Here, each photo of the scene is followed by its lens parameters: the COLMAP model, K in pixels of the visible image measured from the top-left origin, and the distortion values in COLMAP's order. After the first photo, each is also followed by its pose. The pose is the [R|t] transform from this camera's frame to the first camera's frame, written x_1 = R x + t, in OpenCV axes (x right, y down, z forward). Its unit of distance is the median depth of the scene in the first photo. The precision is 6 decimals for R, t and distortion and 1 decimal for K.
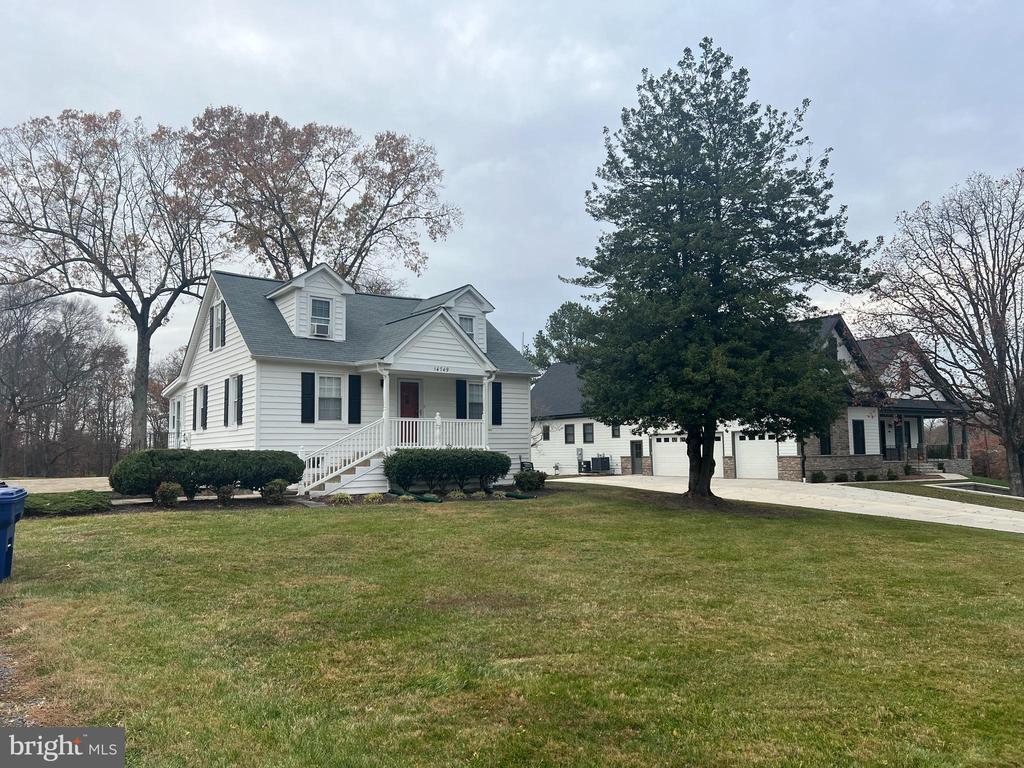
lens RADIAL K [[791.3, 0, 512.0], [0, 791.3, 384.0], [0, 0, 1]] dist [0.017933, -0.004431]
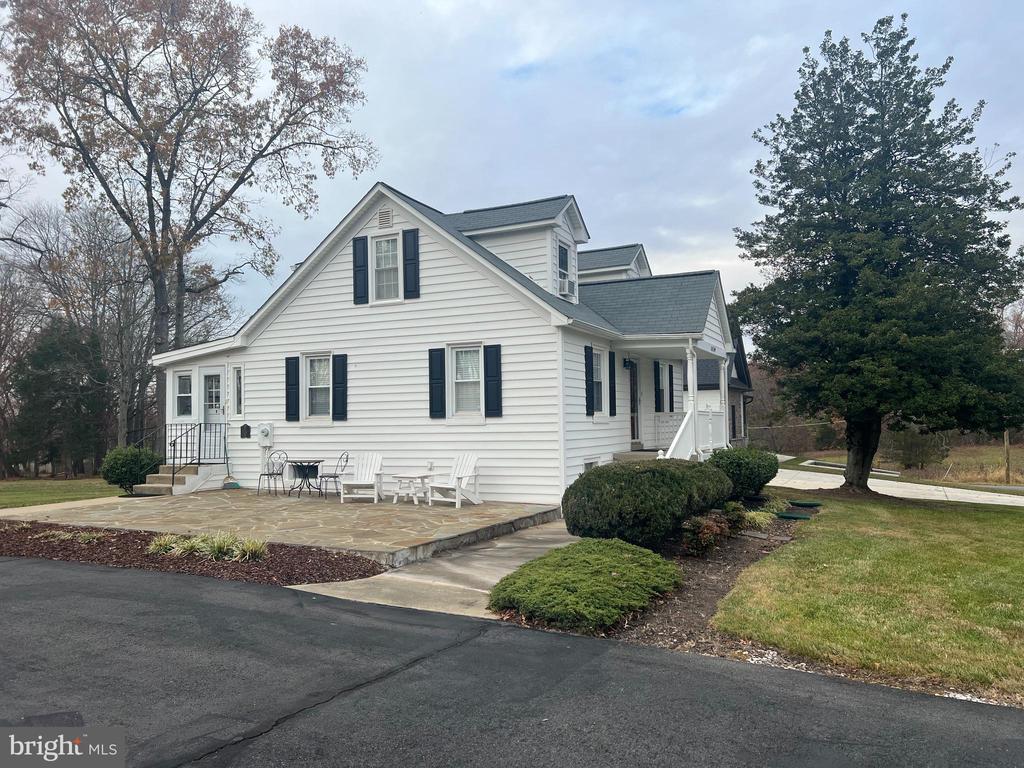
lens RADIAL K [[791.3, 0, 512.0], [0, 791.3, 384.0], [0, 0, 1]] dist [0.017933, -0.004431]
pose [[0.870258, 0.022327, 0.492090, -0.635947], [-0.039098, 0.998951, 0.023819, 0.005221], [-0.491042, -0.039968, 0.870218, 0.380473]]
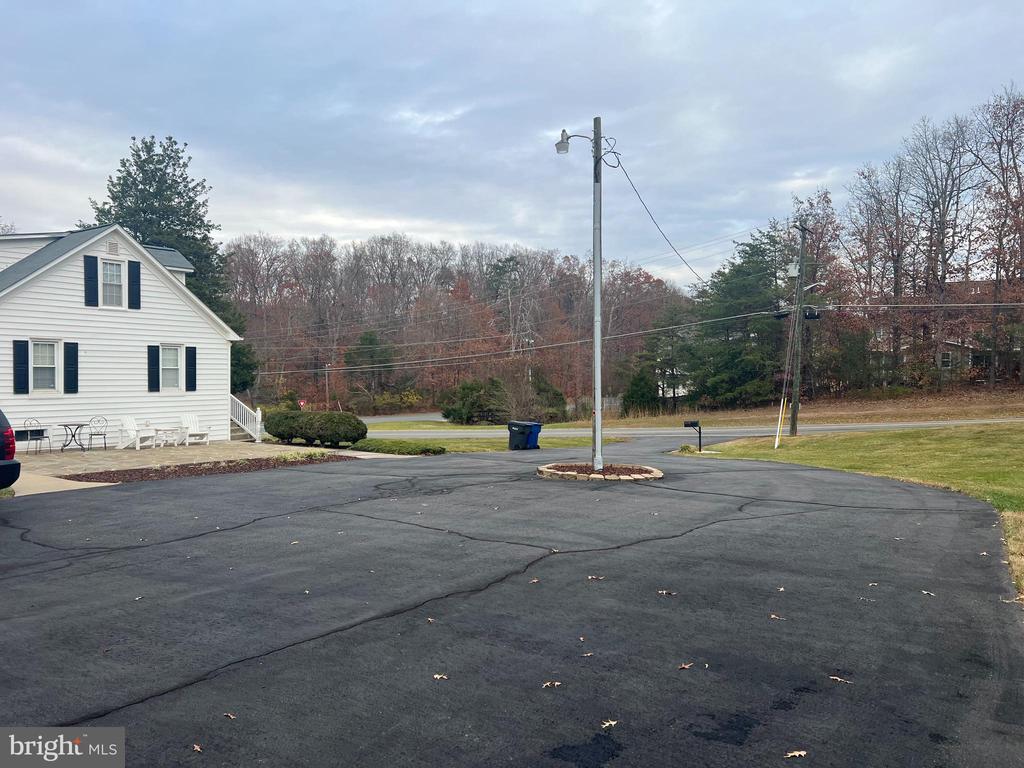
lens RADIAL K [[775.6, 0, 512.0], [0, 775.6, 384.0], [0, 0, 1]] dist [0.007346, -0.001300]
pose [[-0.360818, 0.000867, 0.932636, -1.458456], [-0.081257, 0.996168, -0.032363, 0.037844], [-0.929090, -0.087461, -0.359365, 0.927014]]
